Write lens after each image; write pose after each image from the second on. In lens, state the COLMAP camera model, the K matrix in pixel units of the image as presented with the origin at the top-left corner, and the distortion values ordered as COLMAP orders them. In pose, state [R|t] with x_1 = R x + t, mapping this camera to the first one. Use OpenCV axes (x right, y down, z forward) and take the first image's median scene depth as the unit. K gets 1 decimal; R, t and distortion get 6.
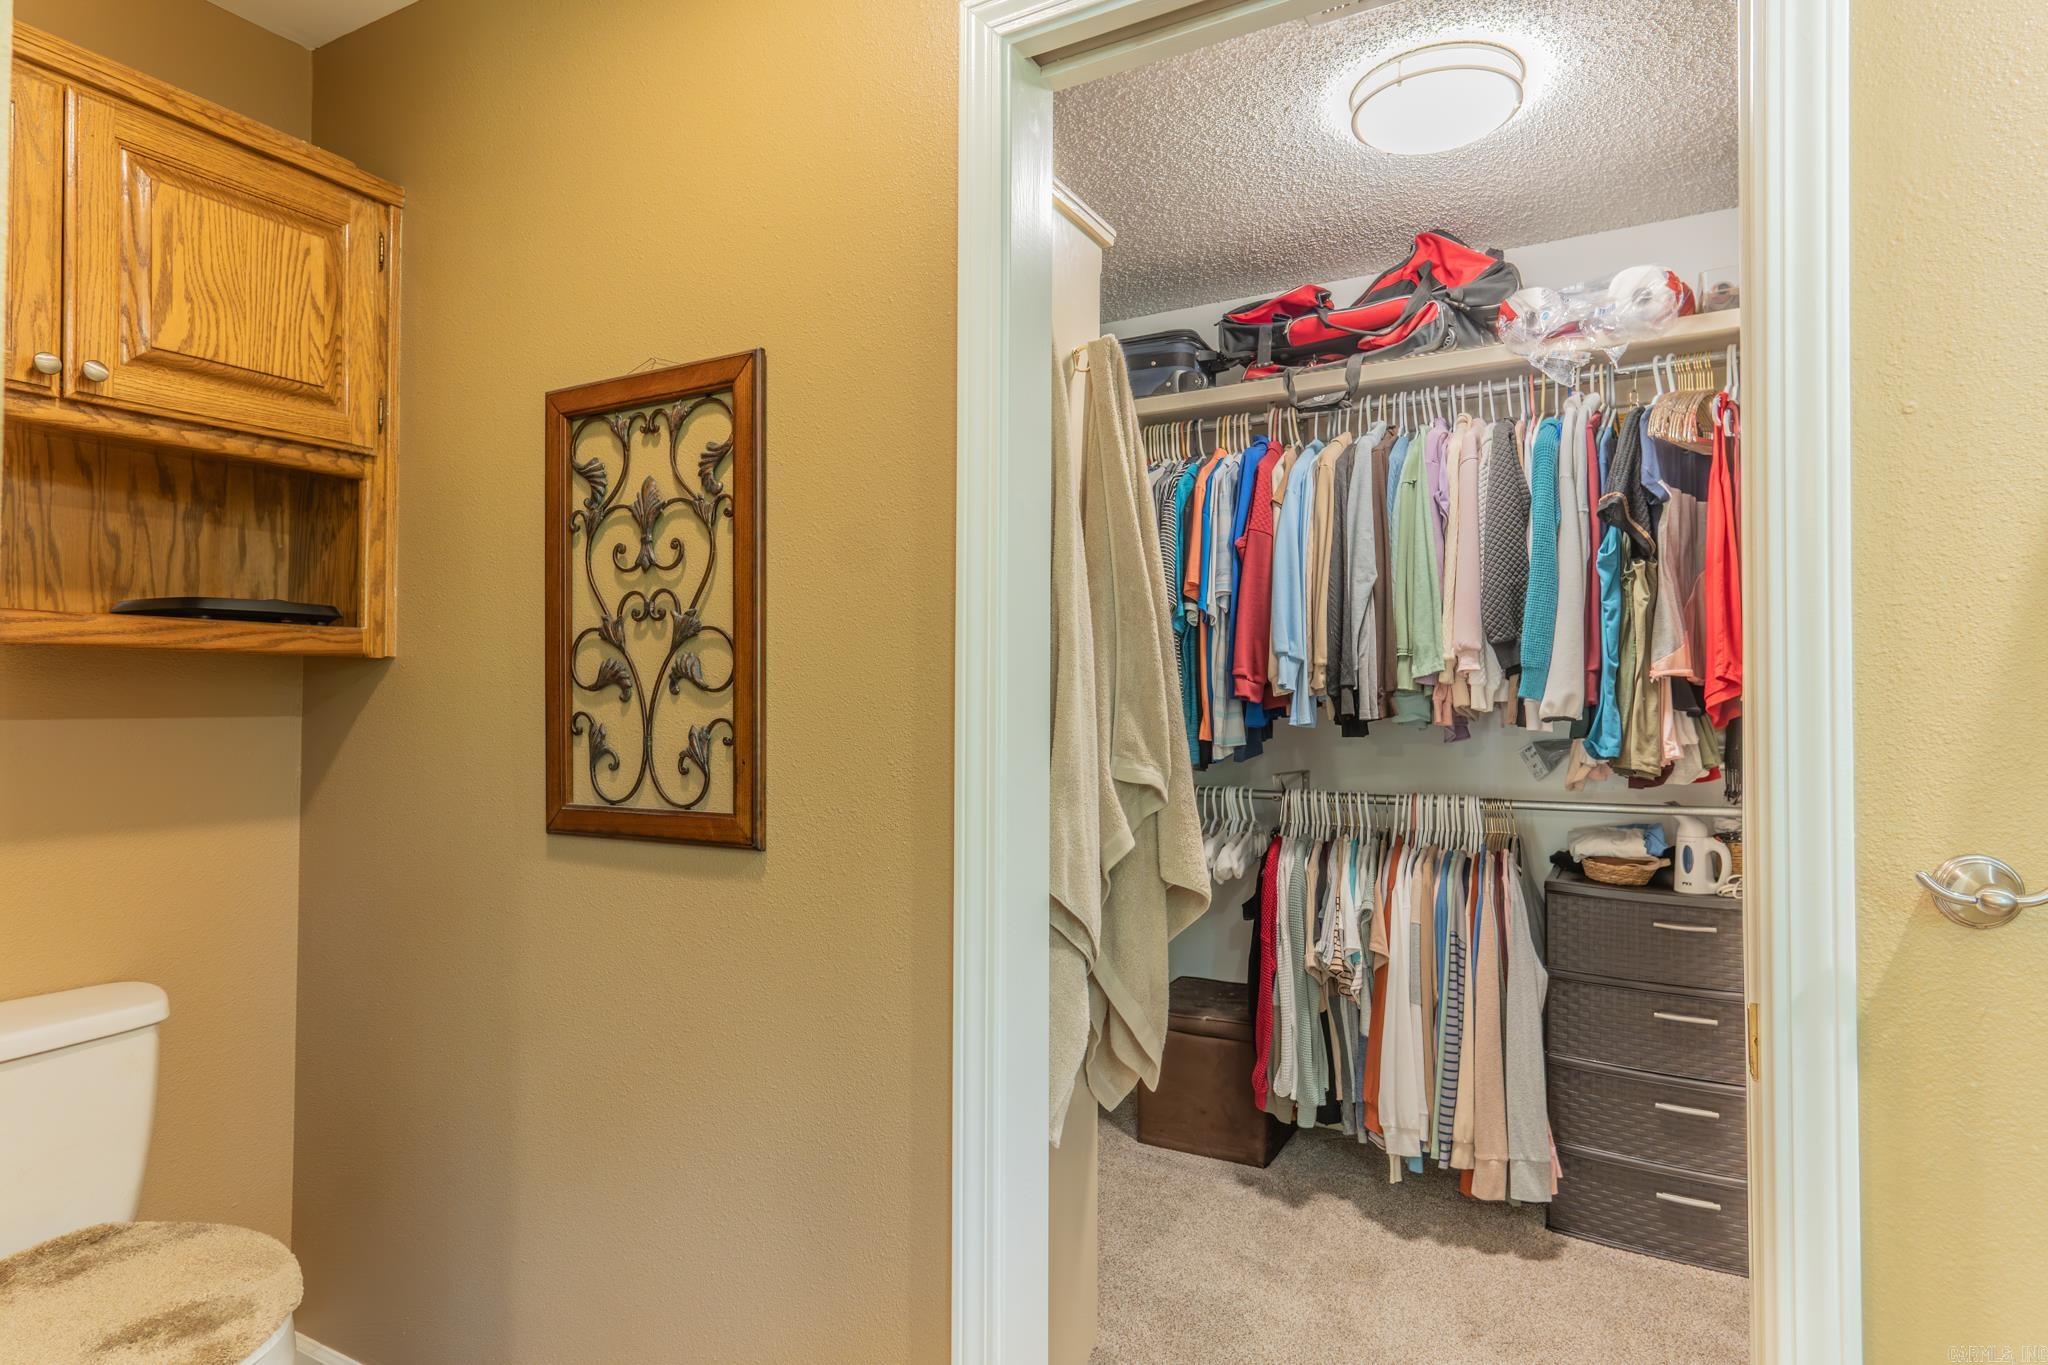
lens RADIAL K [[1089.3, 0, 1032.1], [0, 1089.3, 680.4], [0, 0, 1]] dist [0.010733, 0.000258]
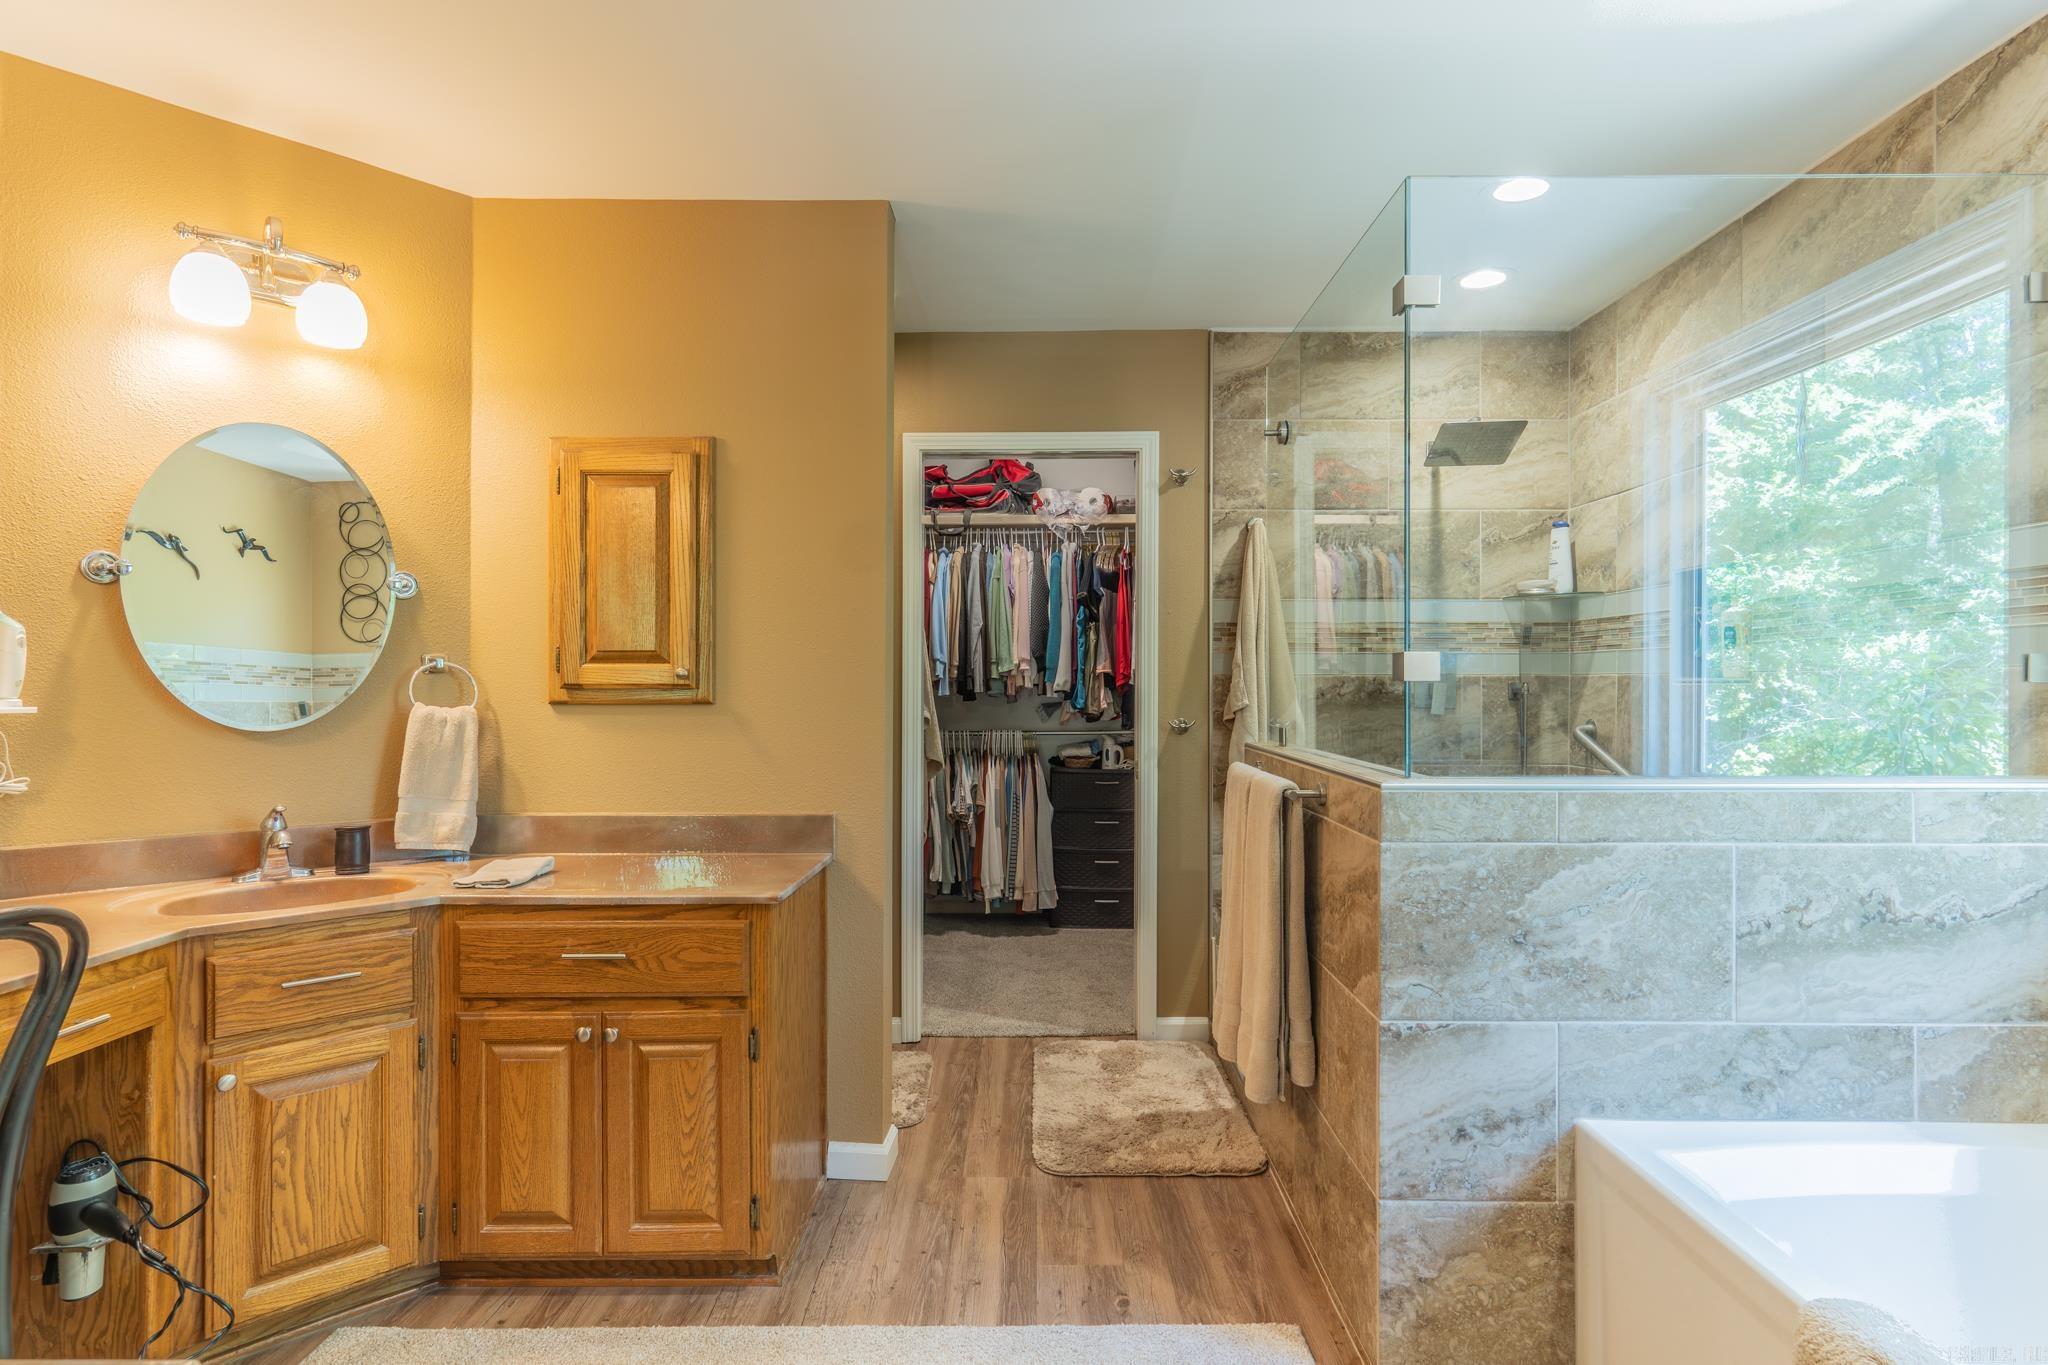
lens RADIAL K [[1089.3, 0, 1011.5], [0, 1089.3, 679.6], [0, 0, 1]] dist [0.010733, 0.000258]
pose [[0.885785, 0.003568, 0.464081, -0.606339], [-0.010454, 0.999870, 0.012265, -0.014521], [-0.463977, -0.015716, 0.885708, -0.875652]]
